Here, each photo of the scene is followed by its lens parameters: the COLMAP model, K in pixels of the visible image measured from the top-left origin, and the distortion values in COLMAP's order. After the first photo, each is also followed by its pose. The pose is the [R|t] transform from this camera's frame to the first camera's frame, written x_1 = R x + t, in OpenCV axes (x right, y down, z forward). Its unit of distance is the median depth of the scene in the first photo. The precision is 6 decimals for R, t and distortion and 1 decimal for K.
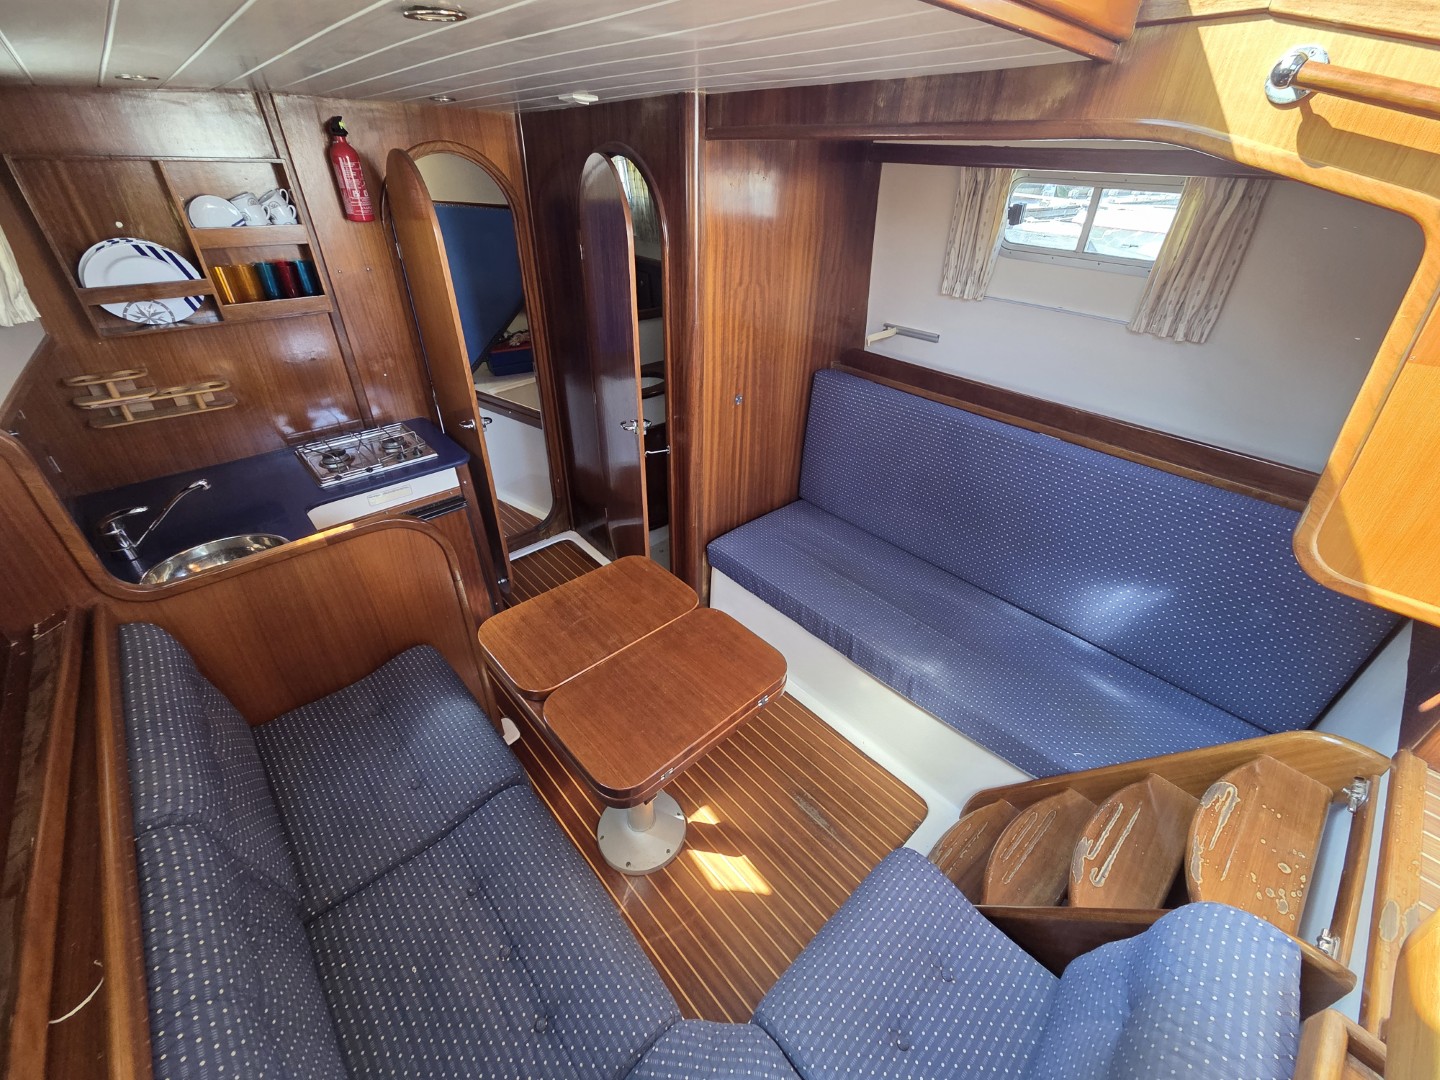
lens RADIAL K [[582.6, 0, 721.8], [0, 582.6, 536.3], [0, 0, 1]] dist [-0.000118, 0.000529]
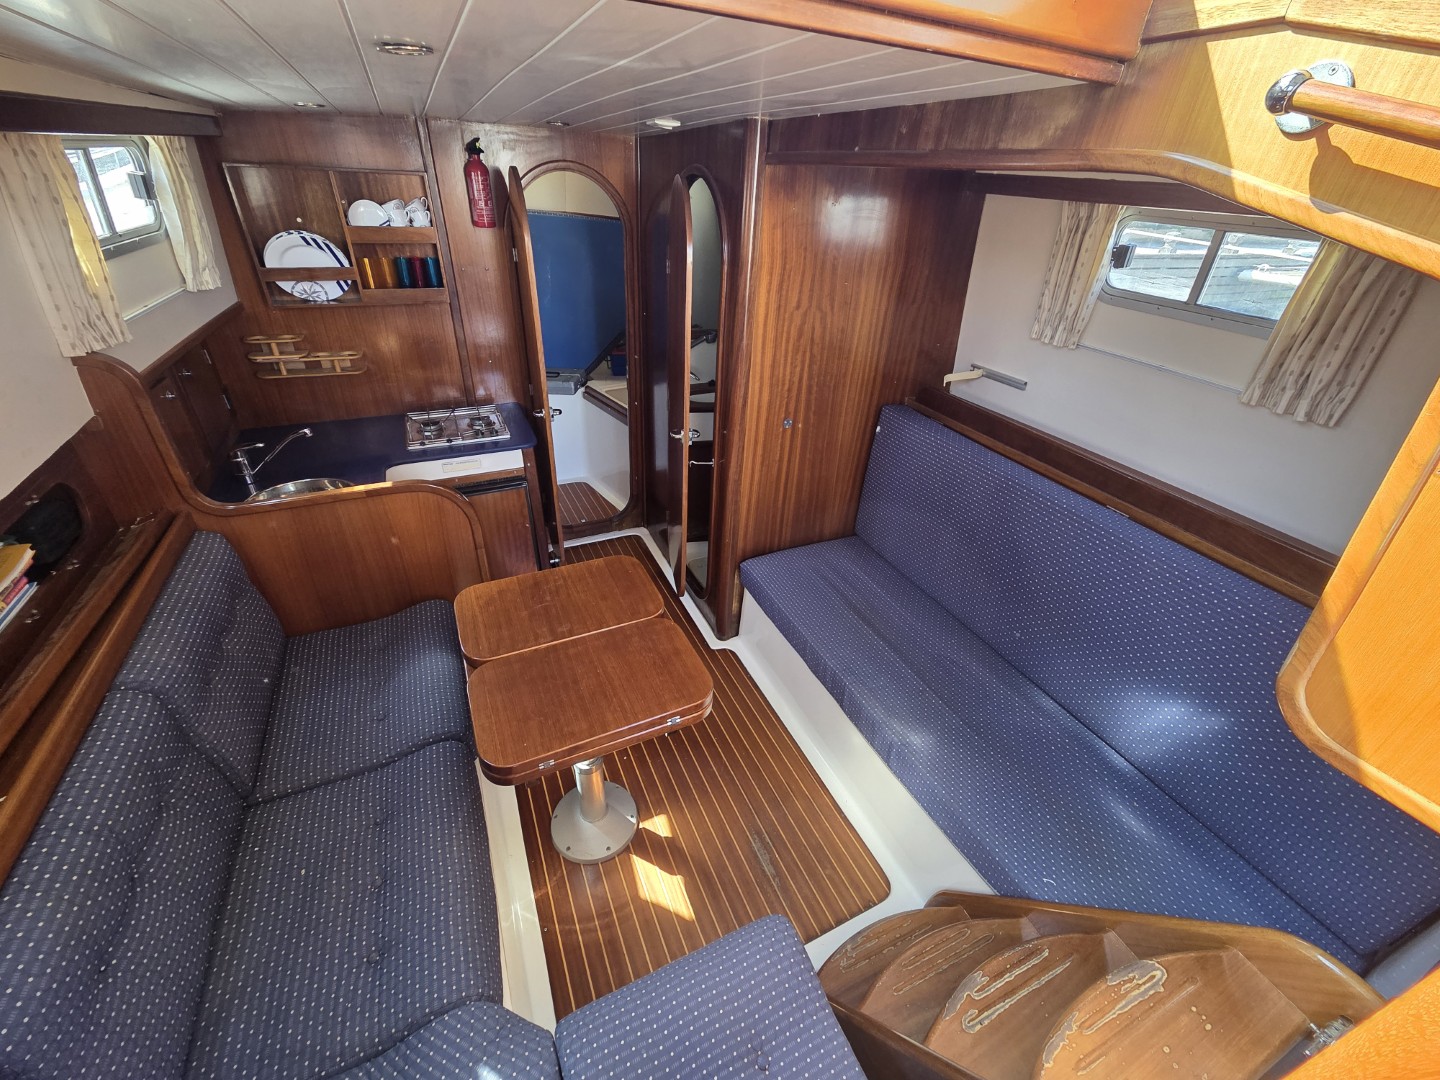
lens RADIAL K [[580.2, 0, 720.2], [0, 580.2, 535.1], [0, 0, 1]] dist [-0.000090, 0.000180]
pose [[0.954606, 0.176532, -0.239925, 0.228326], [-0.183643, 0.982965, -0.007424, -0.023772], [0.234528, 0.051148, 0.970763, 0.033793]]
